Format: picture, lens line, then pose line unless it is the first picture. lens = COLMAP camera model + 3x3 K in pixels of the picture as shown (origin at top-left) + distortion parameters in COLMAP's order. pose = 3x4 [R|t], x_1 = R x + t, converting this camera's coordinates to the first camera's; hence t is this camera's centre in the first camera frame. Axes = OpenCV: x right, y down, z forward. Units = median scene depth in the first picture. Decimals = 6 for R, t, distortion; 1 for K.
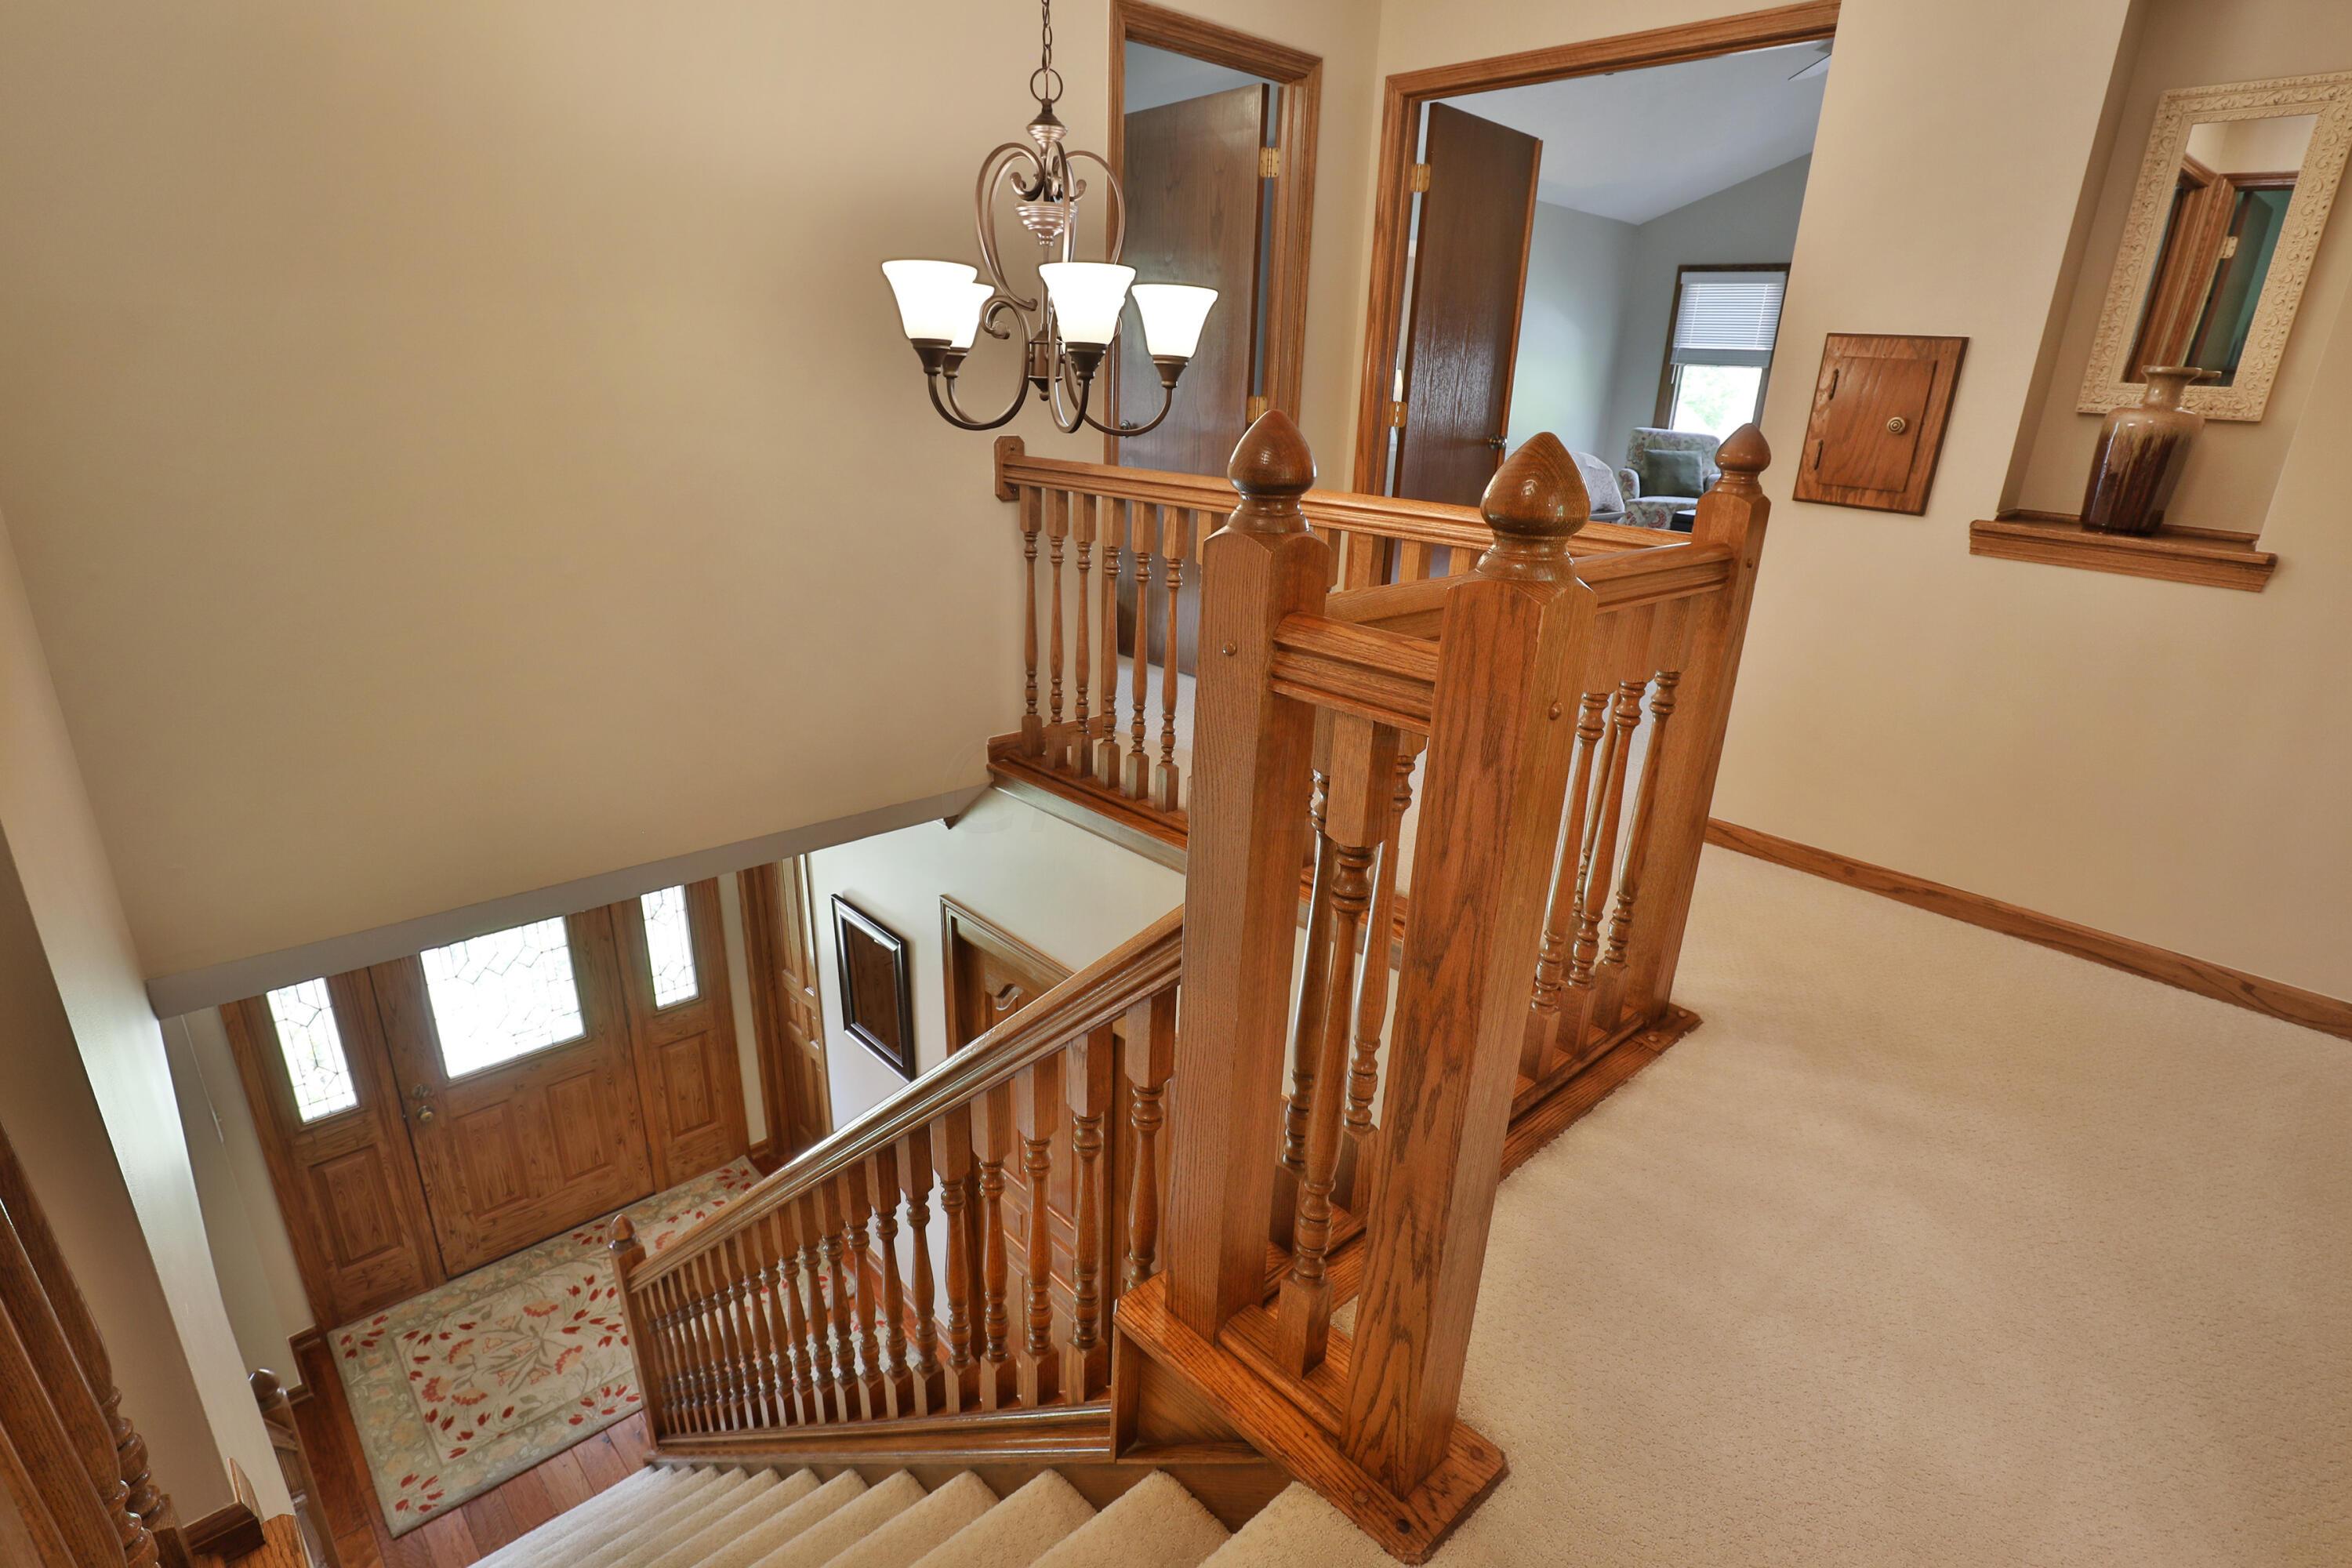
lens RADIAL K [[1160.6, 0, 1151.6], [0, 1160.6, 817.8], [0, 0, 1]] dist [-0.023352, -0.000885]
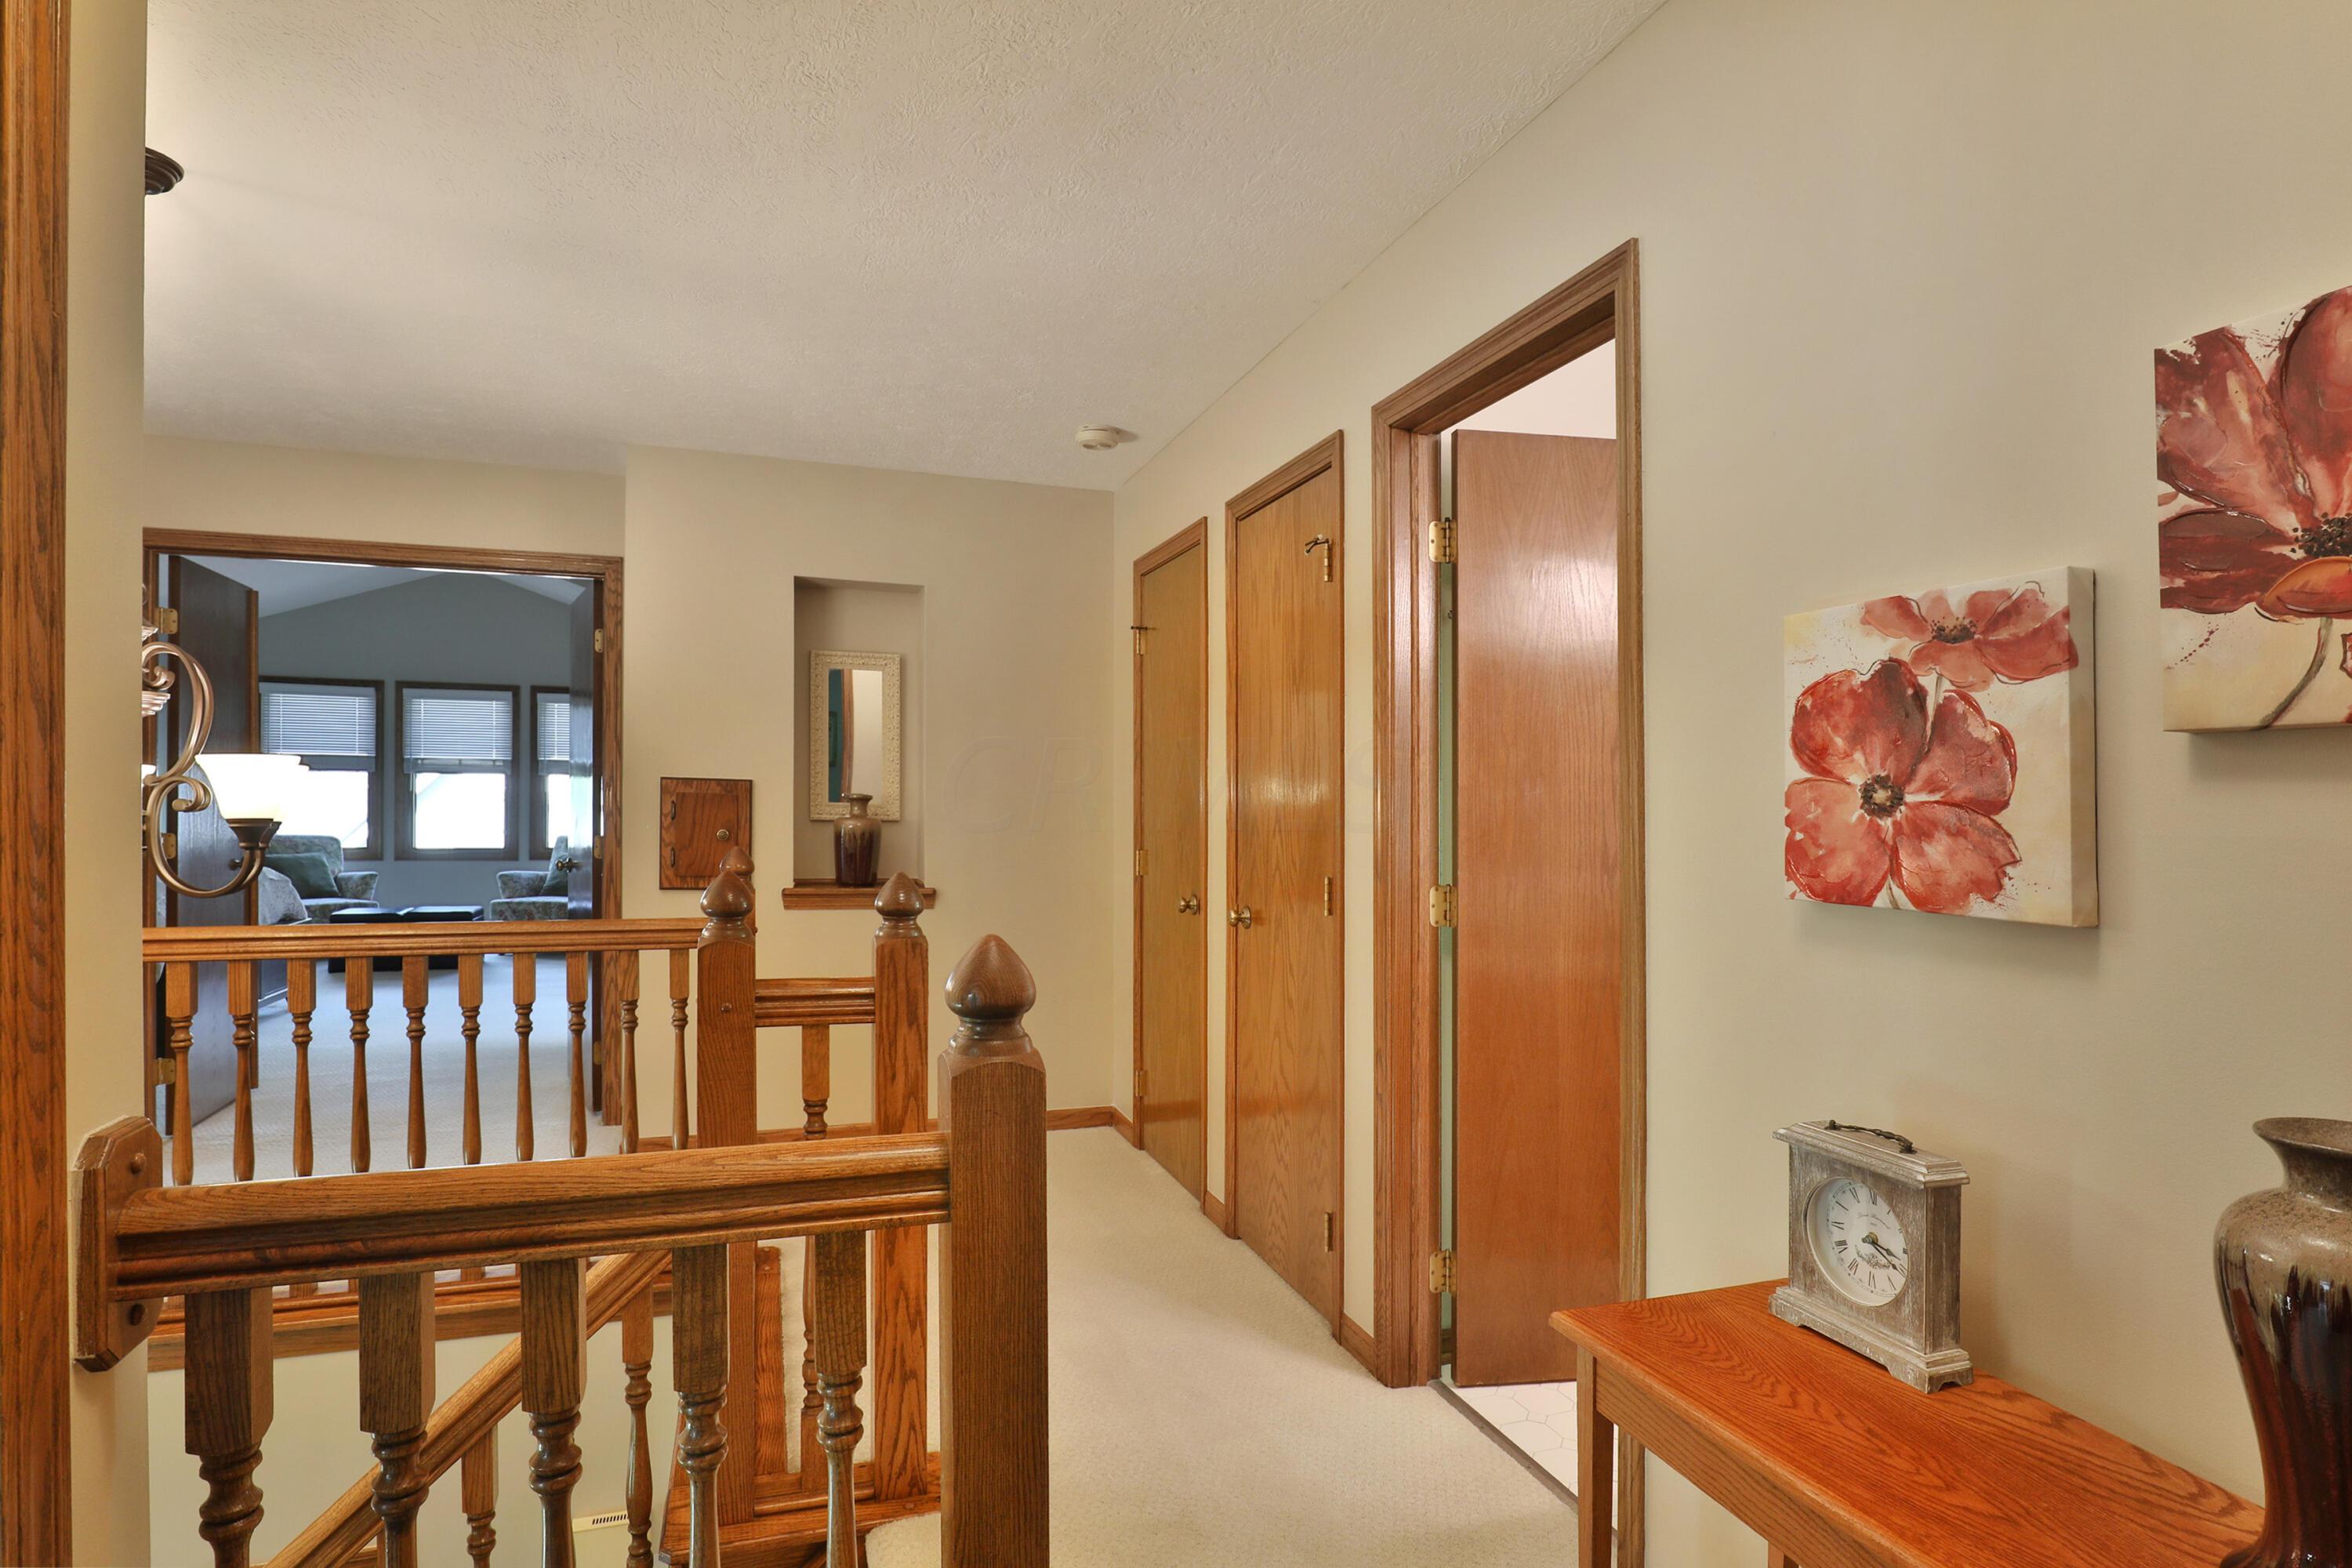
lens RADIAL K [[1160.6, 0, 1175.8], [0, 1160.6, 786.6], [0, 0, 1]] dist [-0.023352, -0.000885]
pose [[0.411019, -0.018892, 0.911431, -0.525225], [0.328658, 0.935623, -0.128818, -0.007979], [-0.850322, 0.352496, 0.390768, -0.138918]]
